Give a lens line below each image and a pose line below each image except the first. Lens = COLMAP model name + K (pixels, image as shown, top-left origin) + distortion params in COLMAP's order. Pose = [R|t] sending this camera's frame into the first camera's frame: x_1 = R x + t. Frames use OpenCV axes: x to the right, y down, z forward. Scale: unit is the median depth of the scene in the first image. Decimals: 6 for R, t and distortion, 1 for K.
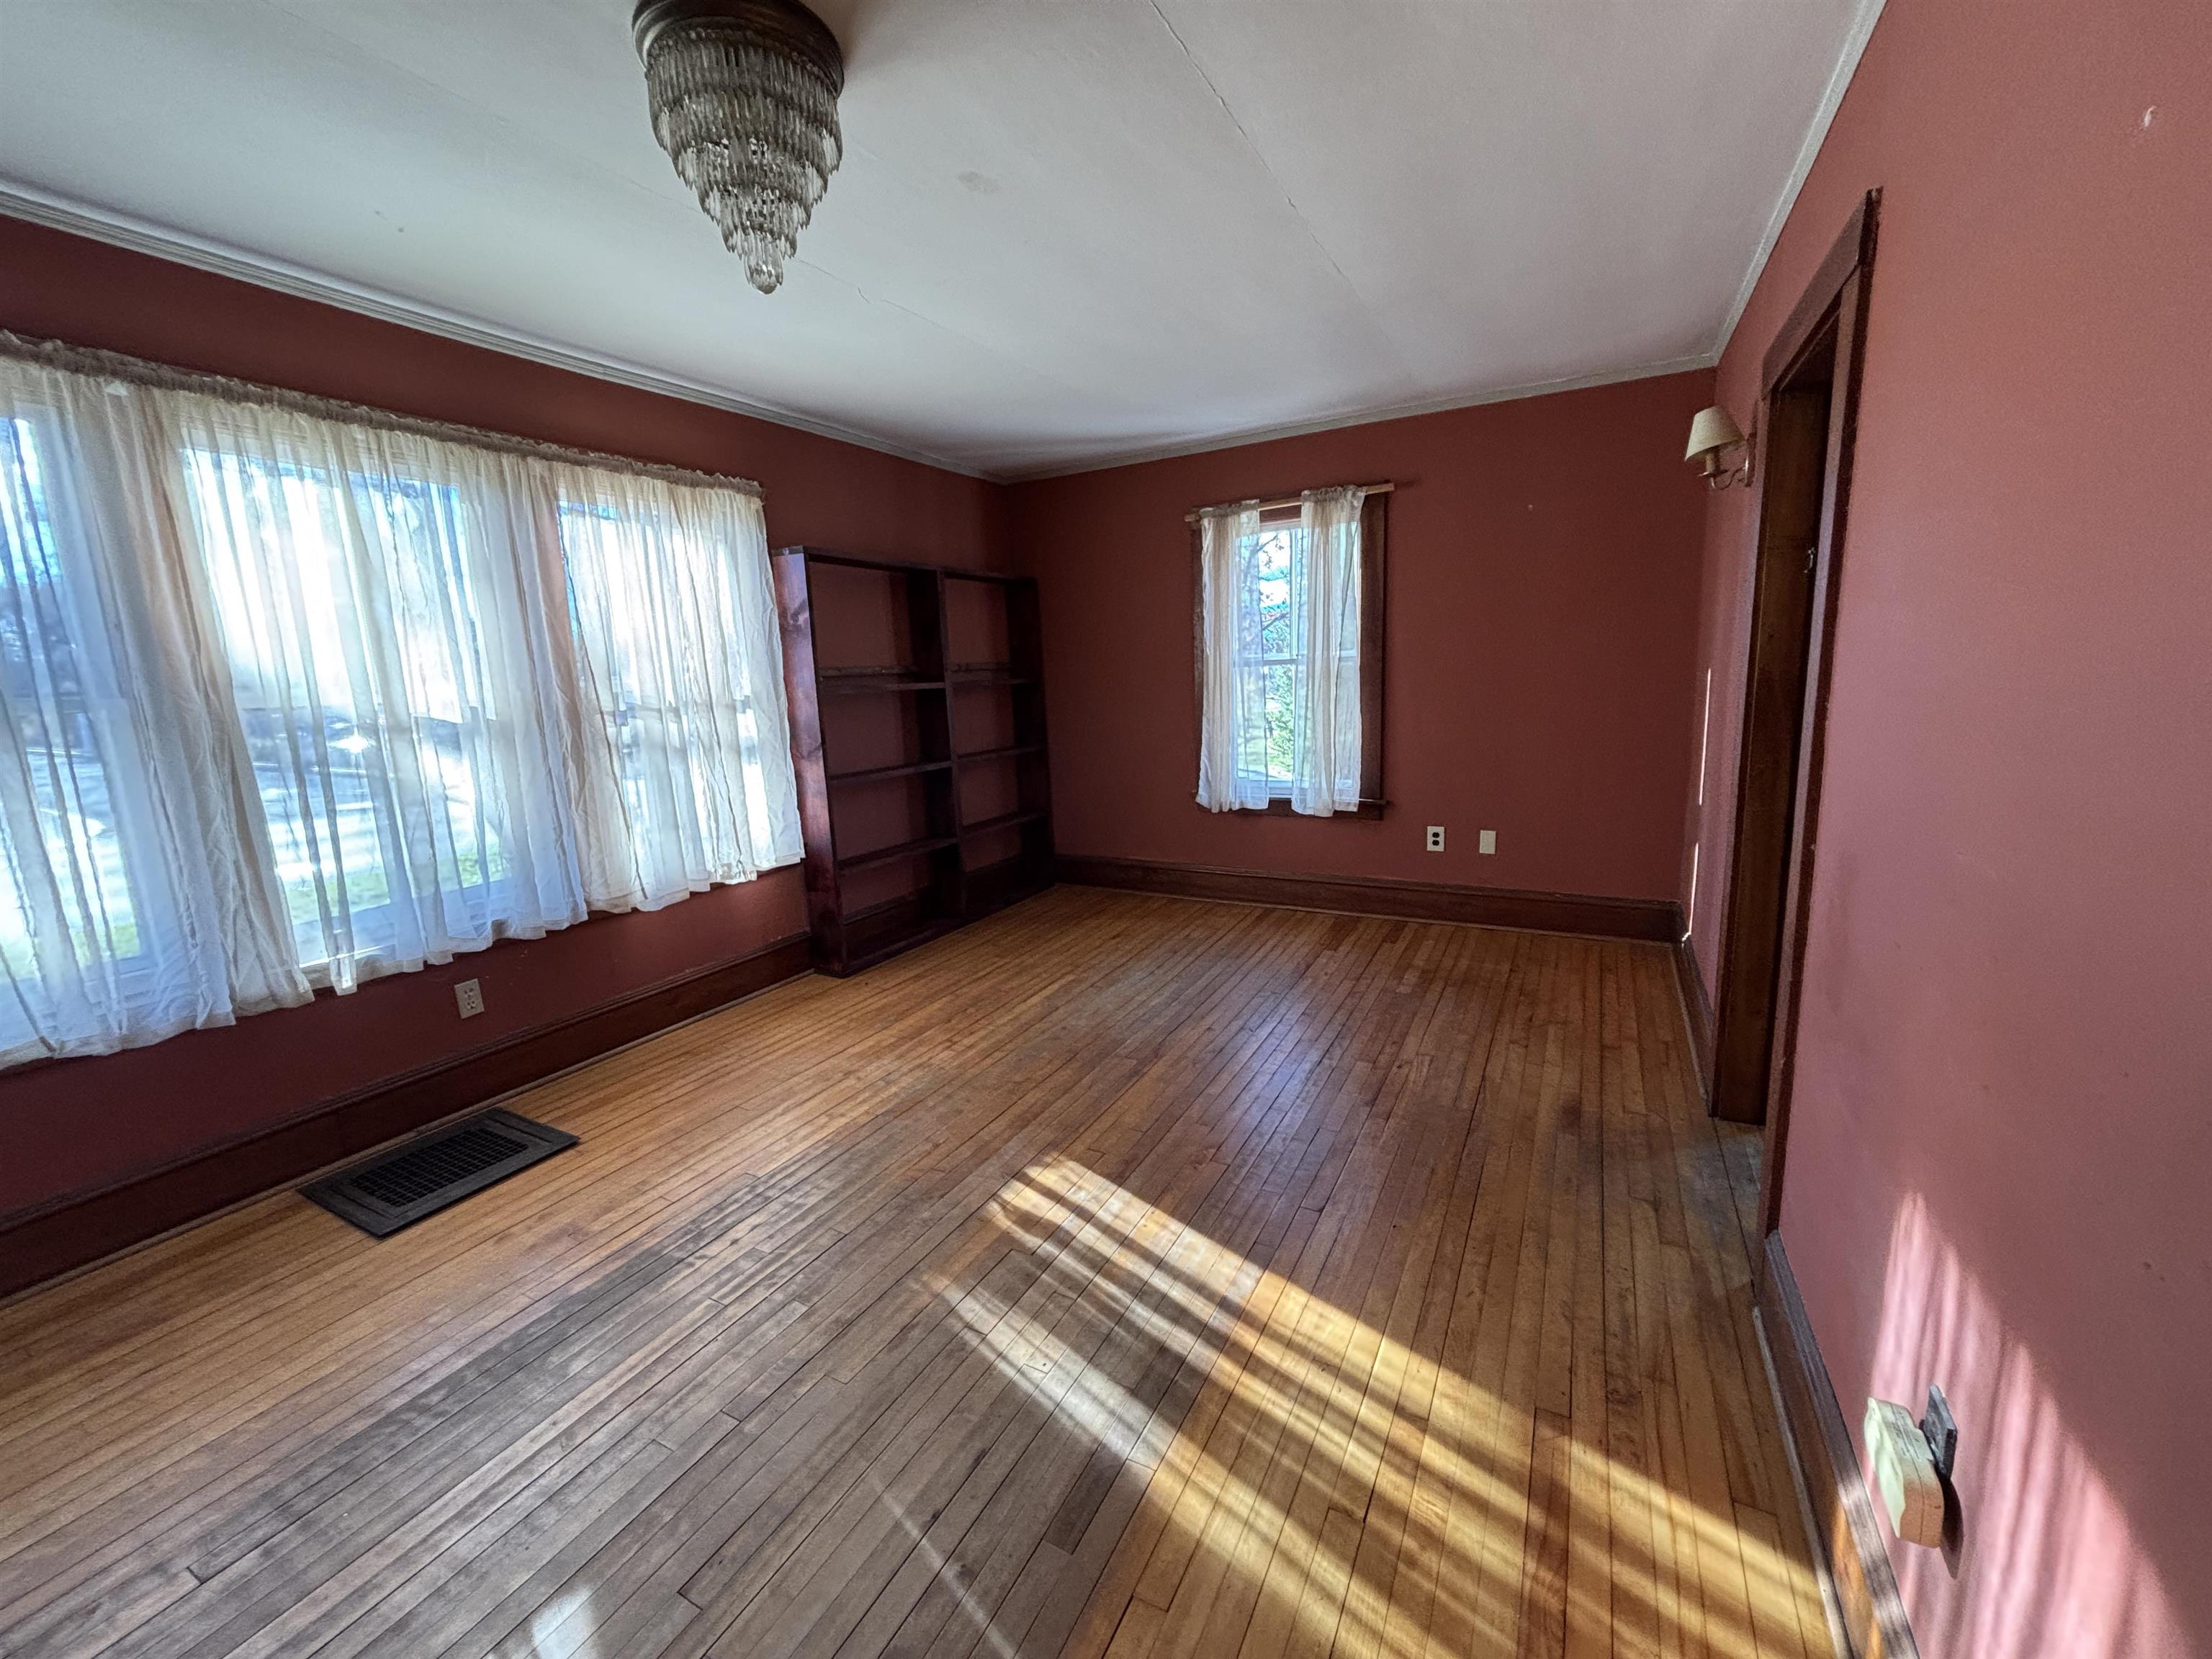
lens RADIAL K [[891.0, 0, 1101.7], [0, 891.0, 830.2], [0, 0, 1]] dist [-0.002265, 0.000262]
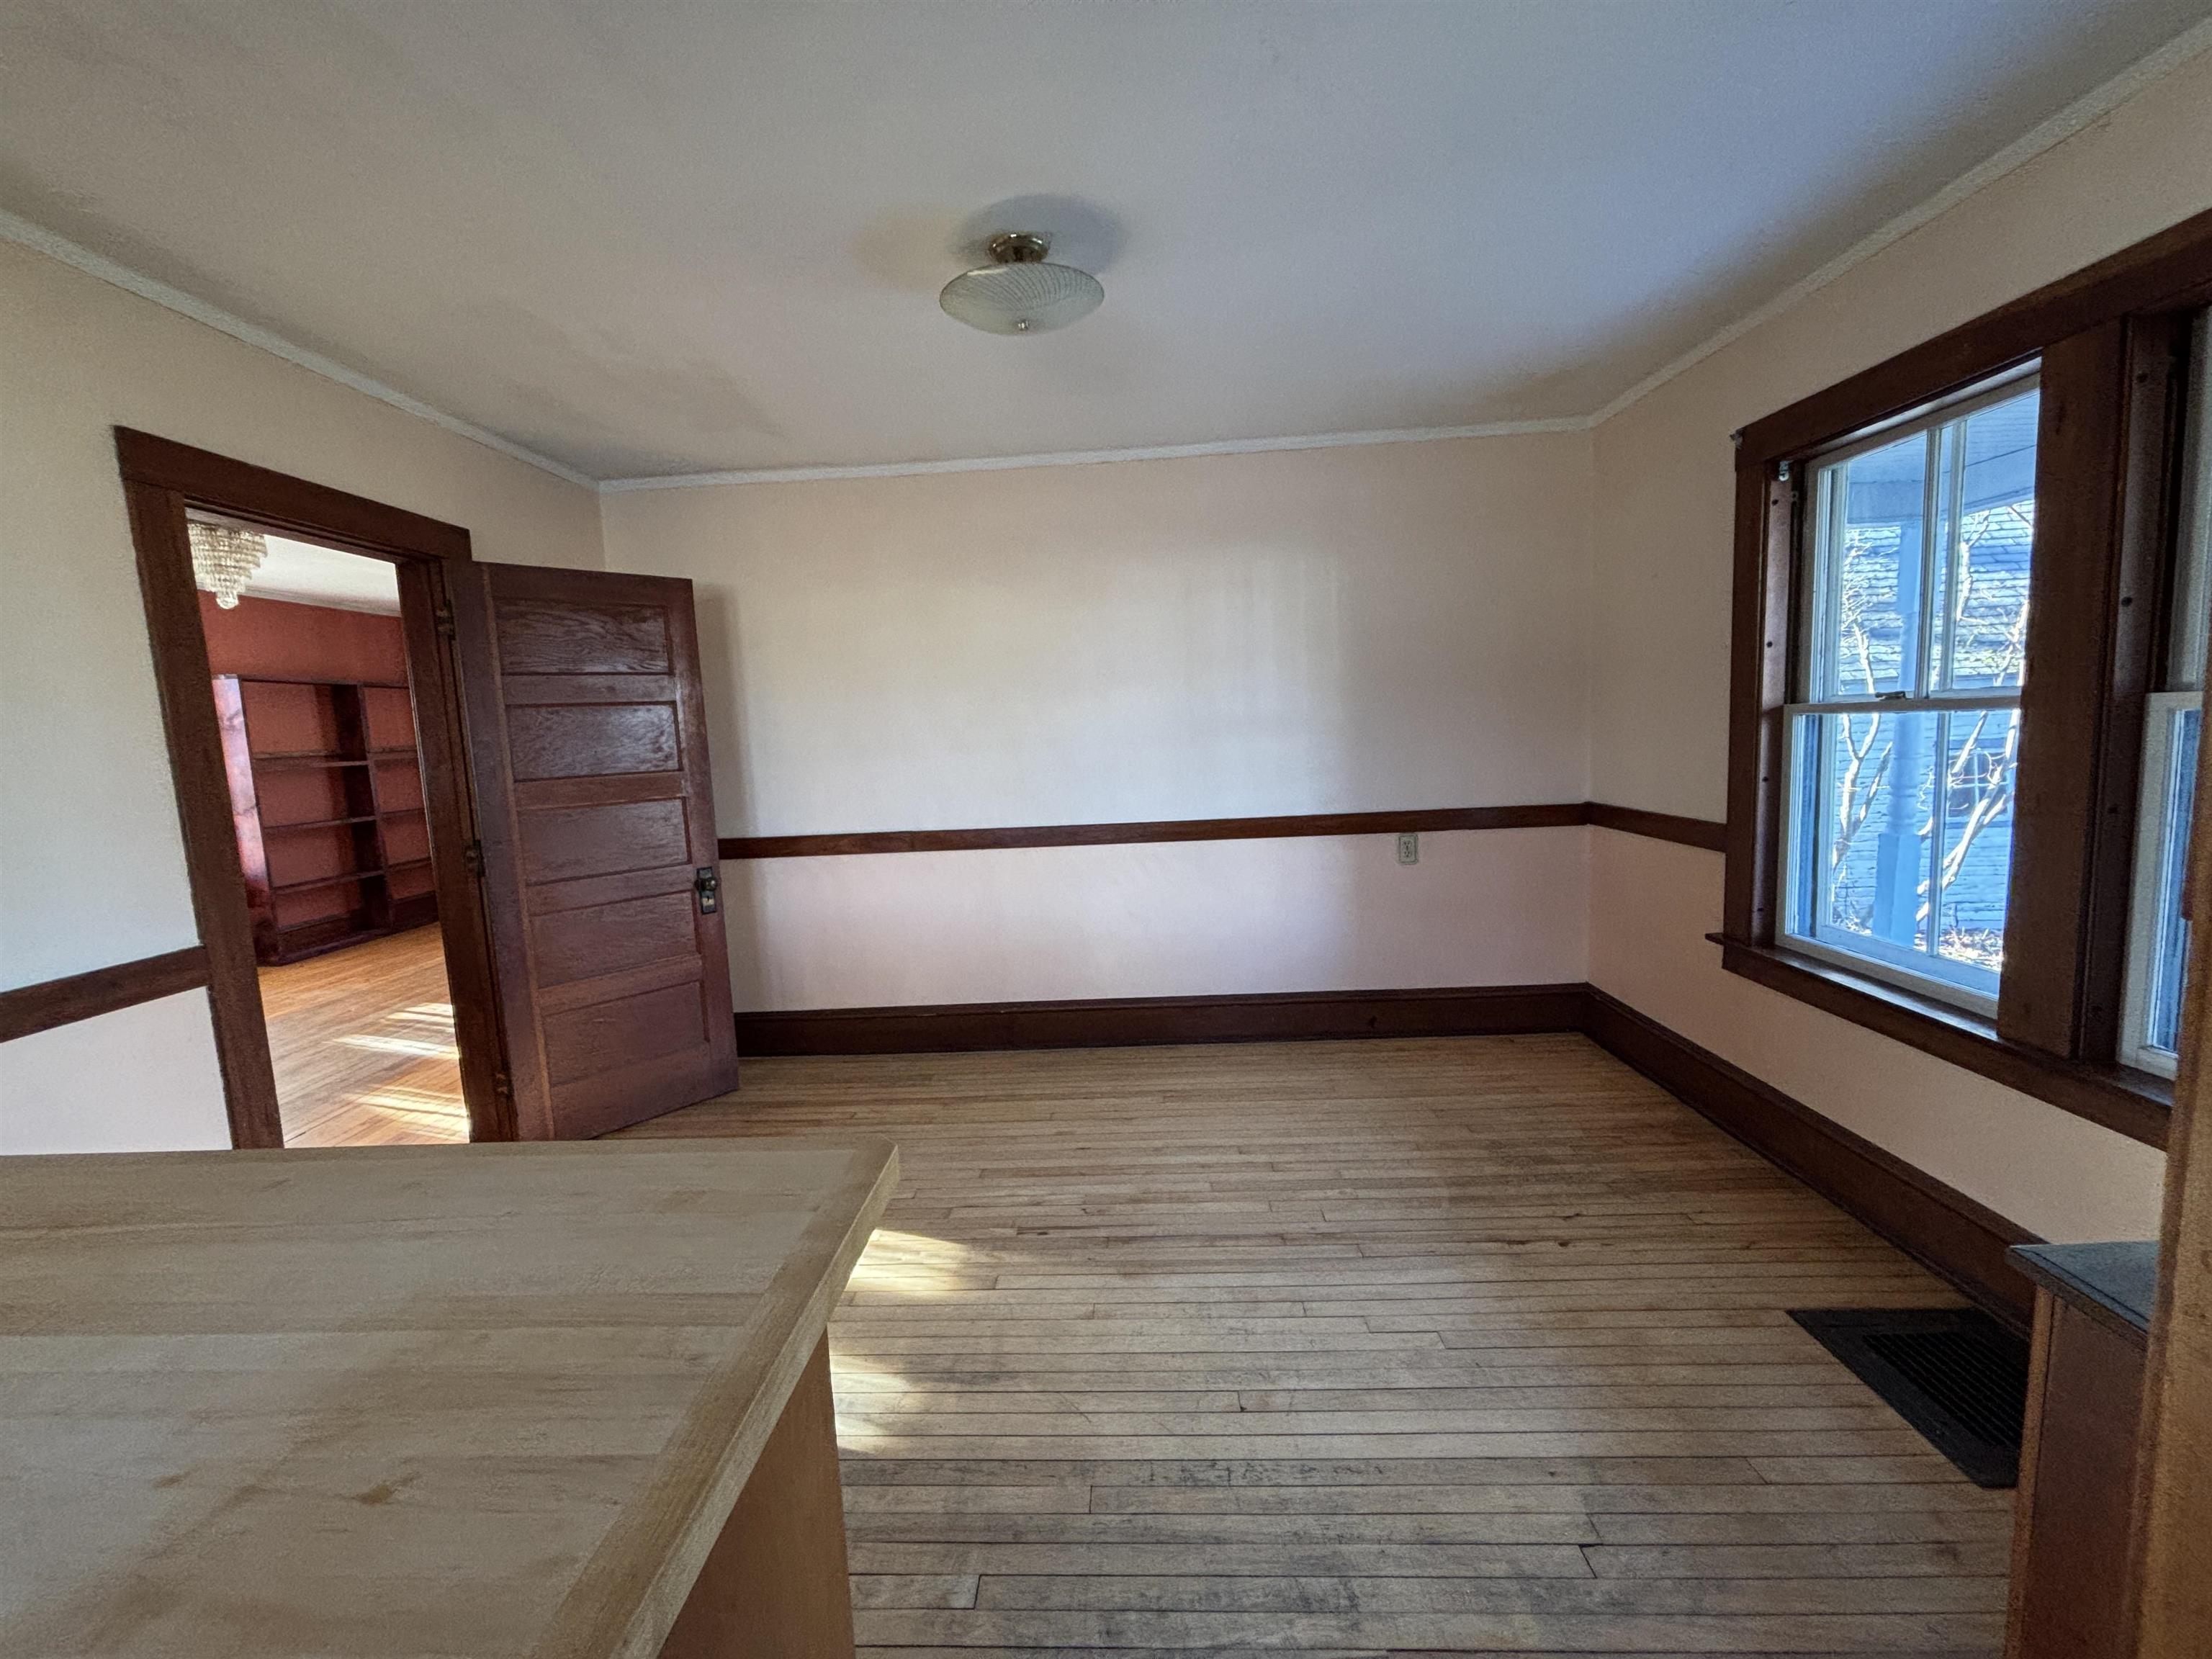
lens RADIAL K [[891.0, 0, 1104.0], [0, 891.0, 828.1], [0, 0, 1]] dist [-0.002265, 0.000262]
pose [[0.890365, -0.050927, 0.452390, 0.278257], [0.087323, 0.994376, -0.059923, 0.160130], [-0.446794, 0.092857, 0.889805, -0.972622]]
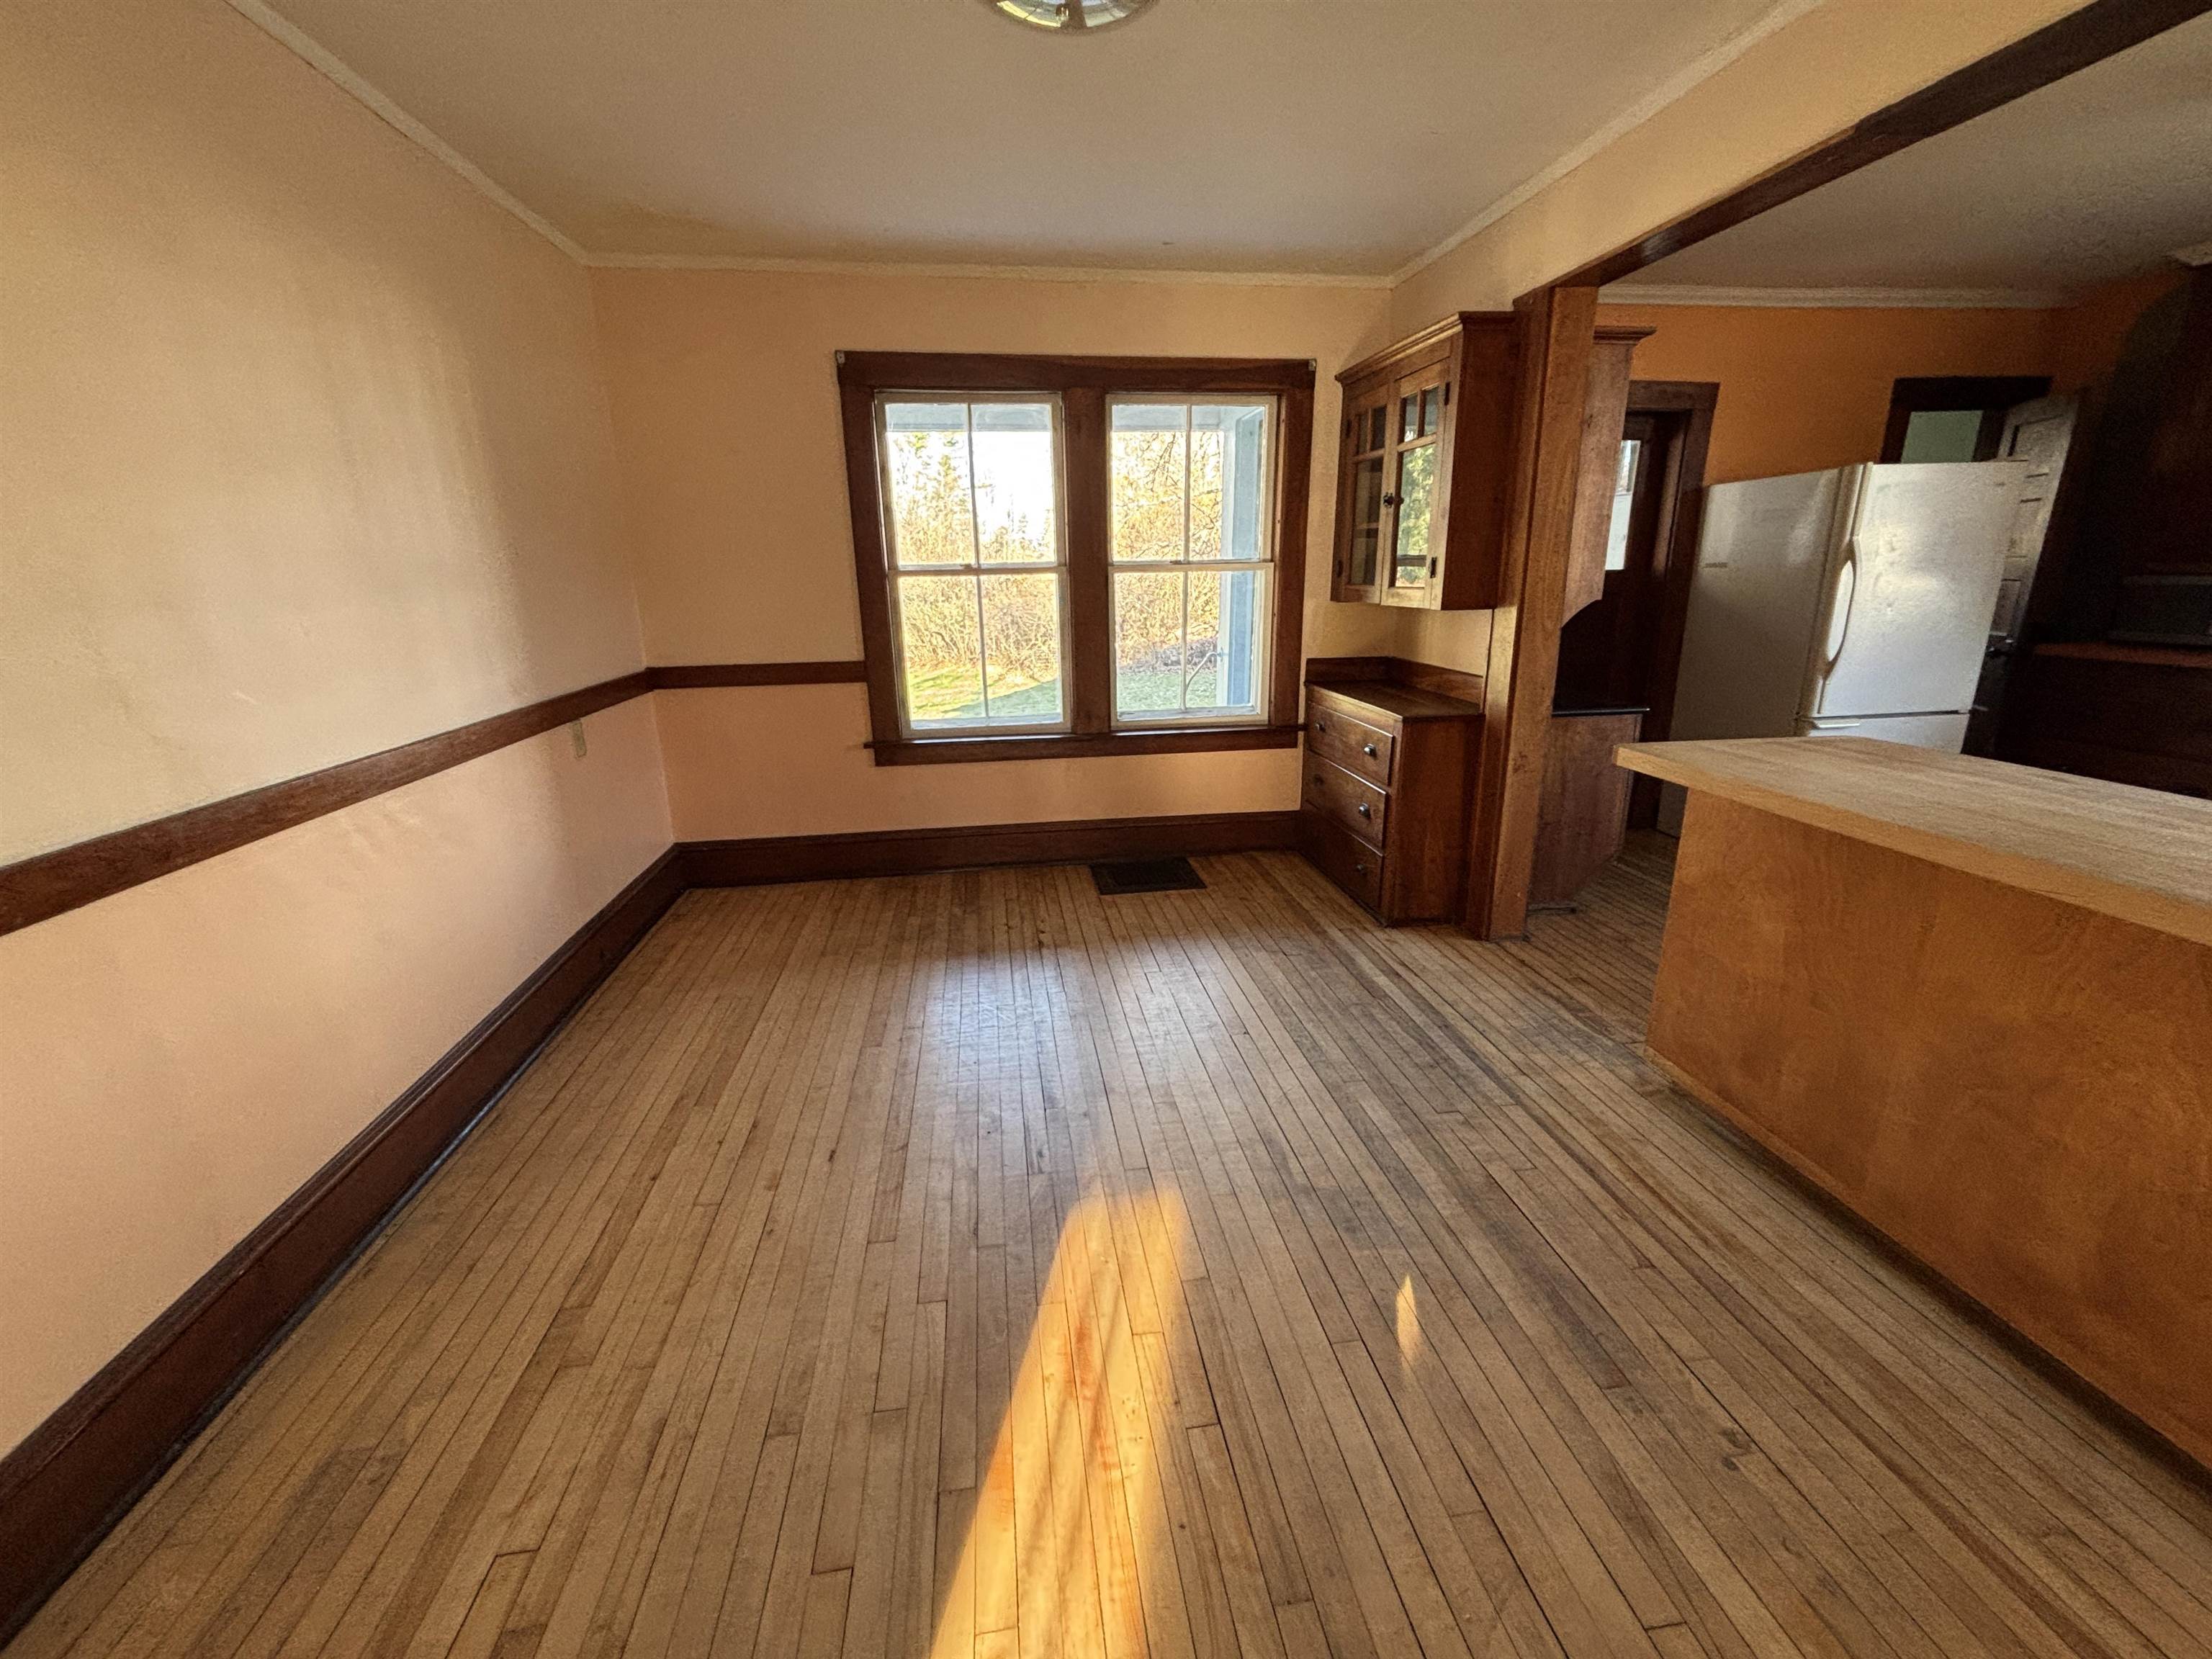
lens RADIAL K [[891.0, 0, 1098.1], [0, 891.0, 831.2], [0, 0, 1]] dist [-0.002265, 0.000262]
pose [[-0.598215, -0.174102, 0.782194, 0.091822], [0.181417, 0.921344, 0.343820, 0.036323], [-0.780530, 0.347582, -0.519577, -0.150408]]
